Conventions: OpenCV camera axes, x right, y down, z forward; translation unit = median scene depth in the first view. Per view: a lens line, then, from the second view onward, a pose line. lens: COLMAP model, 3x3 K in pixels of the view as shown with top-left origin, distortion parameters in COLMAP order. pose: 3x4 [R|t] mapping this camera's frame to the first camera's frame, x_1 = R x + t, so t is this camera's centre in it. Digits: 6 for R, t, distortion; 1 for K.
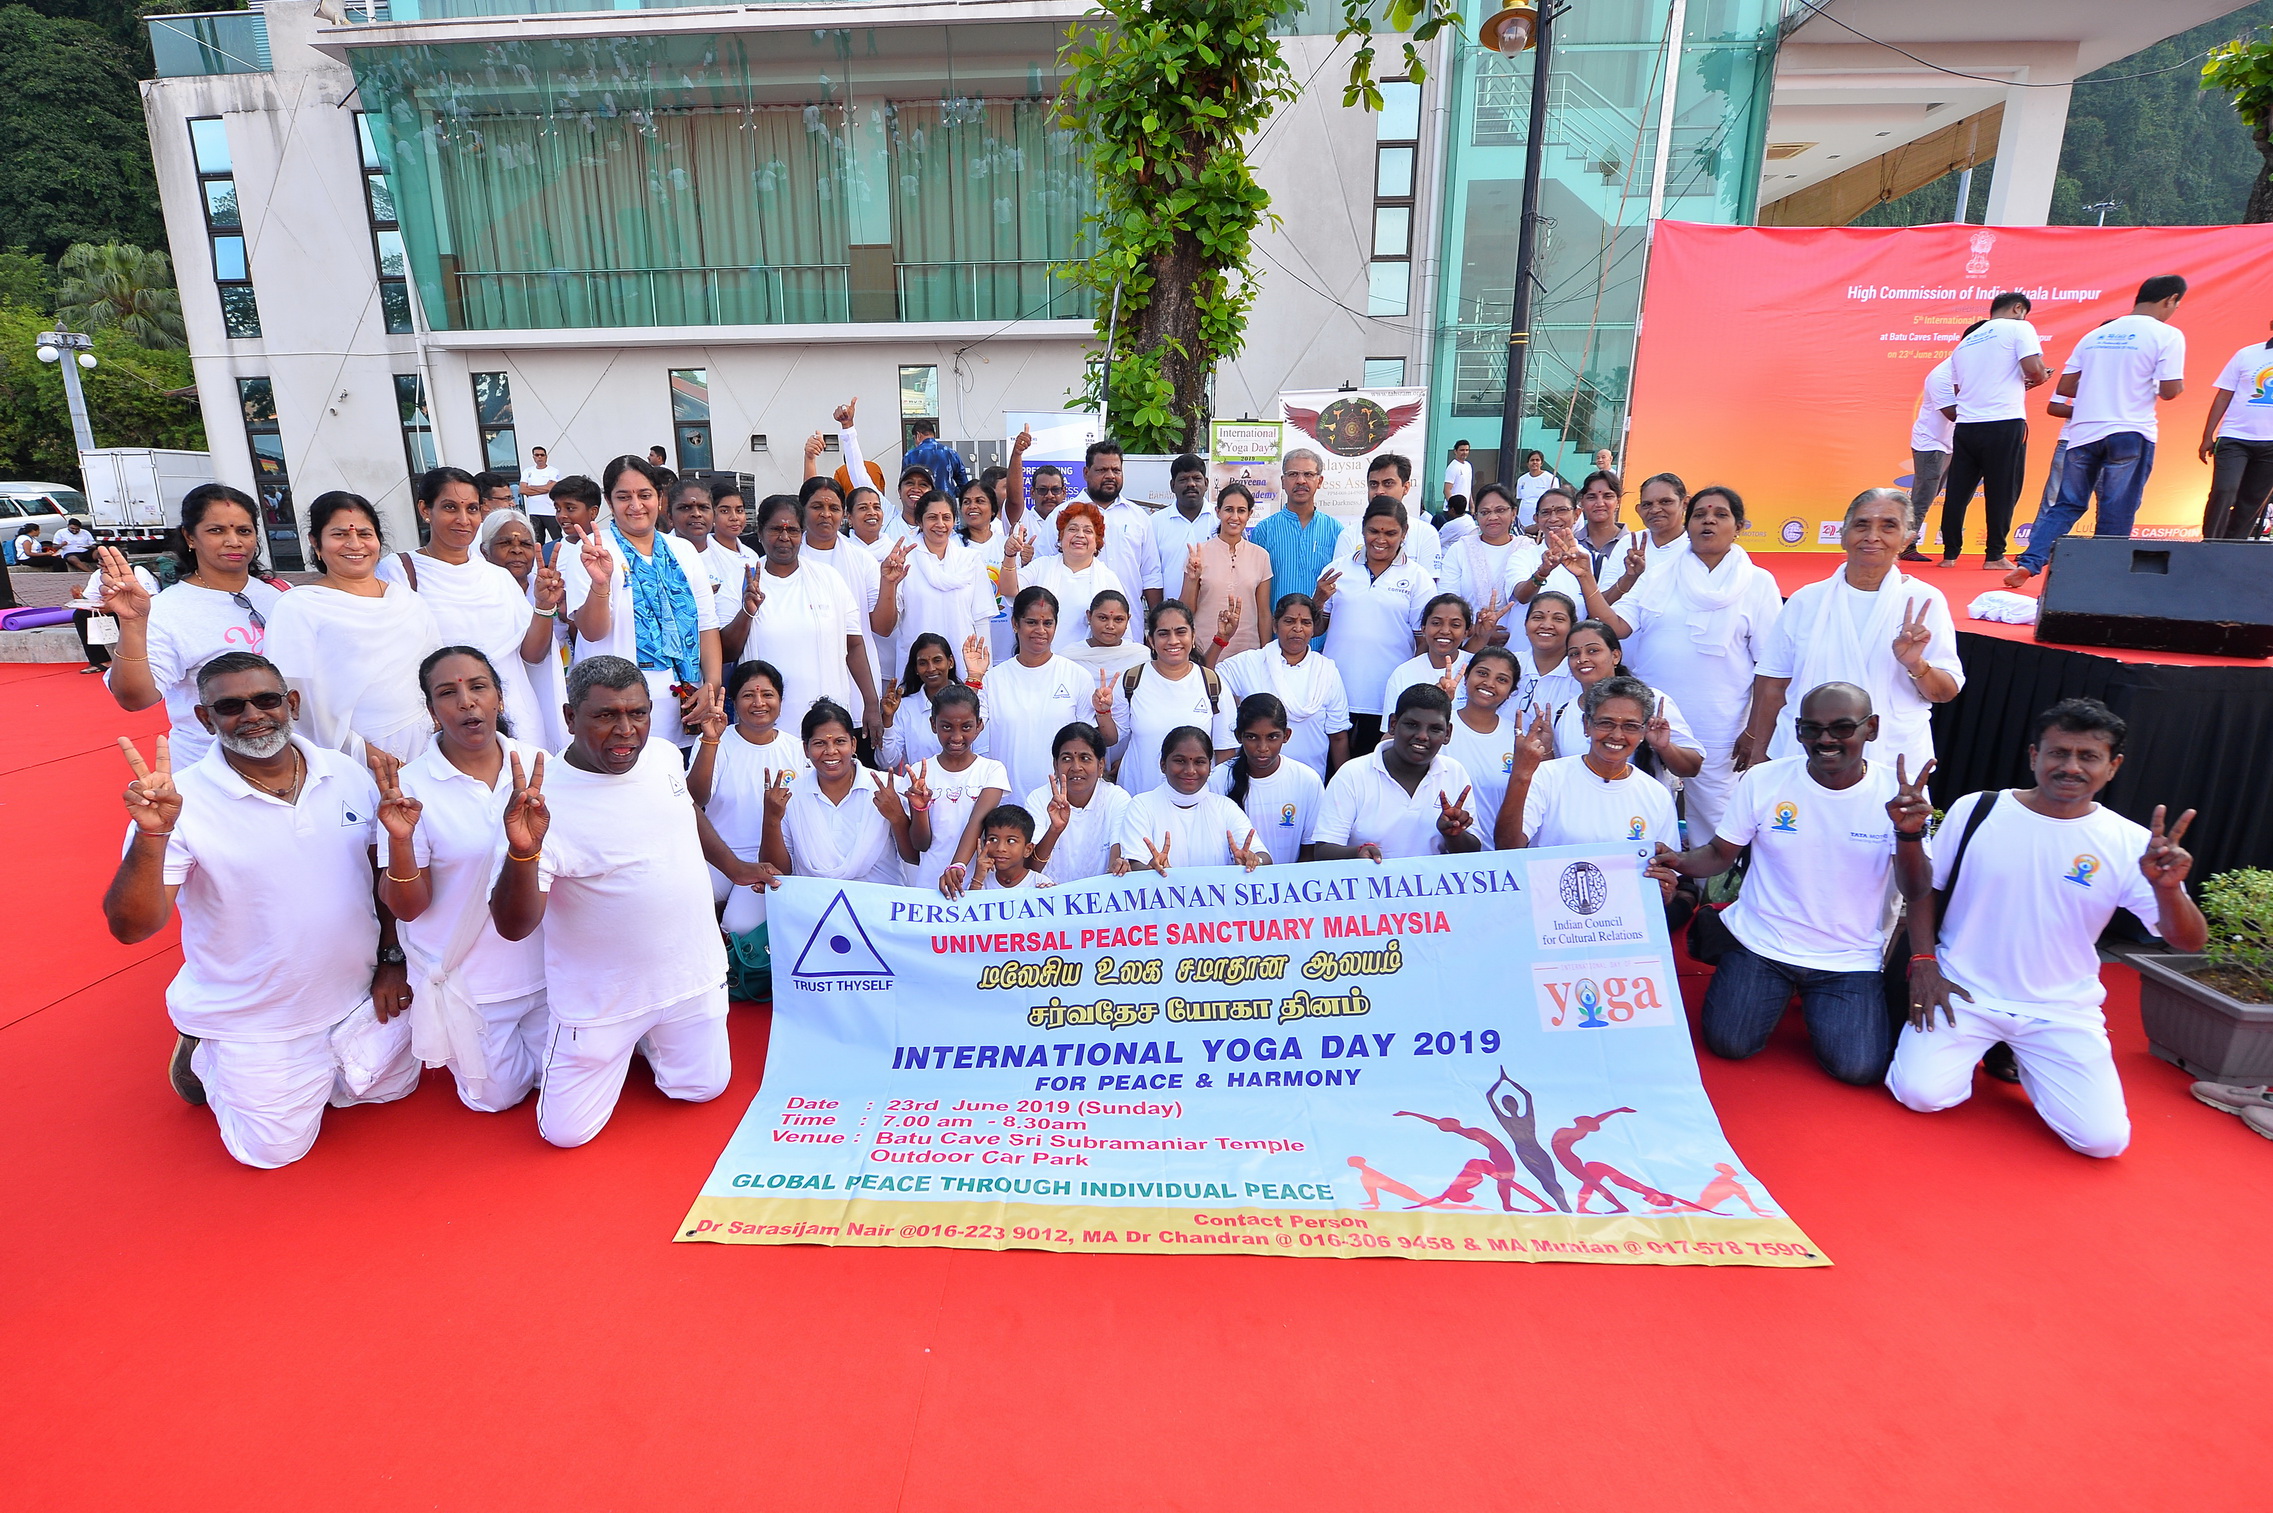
lens RADIAL K [[1022.0, 0, 1121.4], [0, 1022.0, 740.8], [0, 0, 1]] dist [-0.009303, -0.001122]
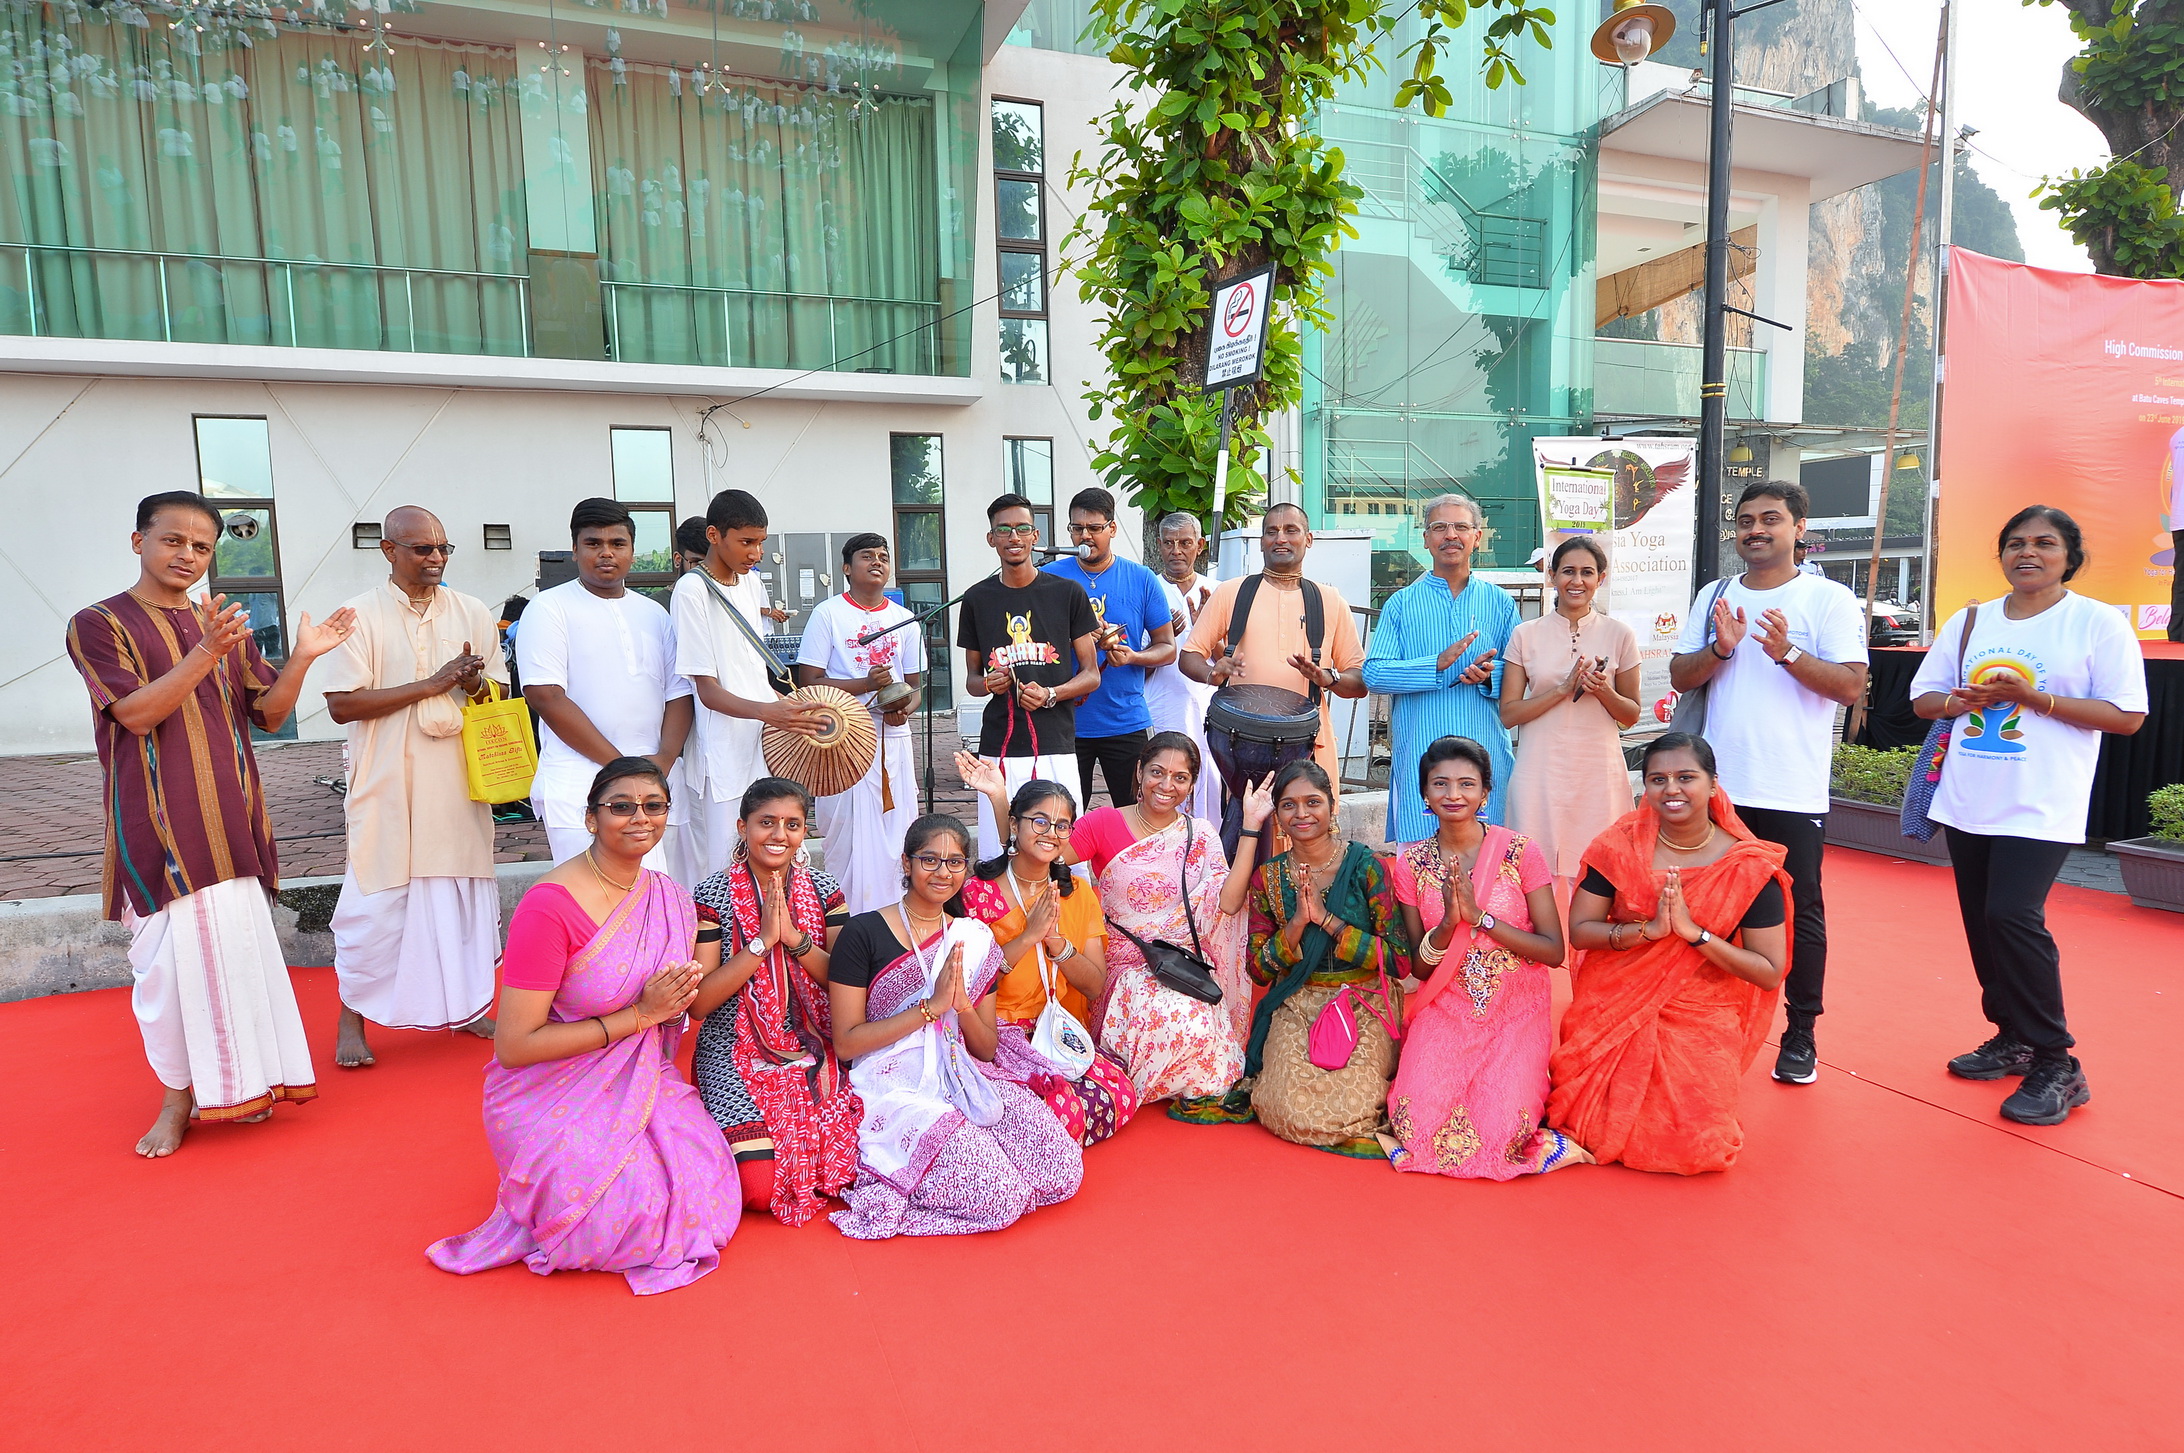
lens RADIAL K [[1173.3, 0, 1087.4], [0, 1173.3, 718.3], [0, 0, 1]] dist [-0.003208, 0.001757]
pose [[0.926667, -0.047613, 0.372856, -0.433879], [0.104968, 0.985261, -0.135065, -0.077893], [-0.360929, 0.164298, 0.918007, 0.408482]]
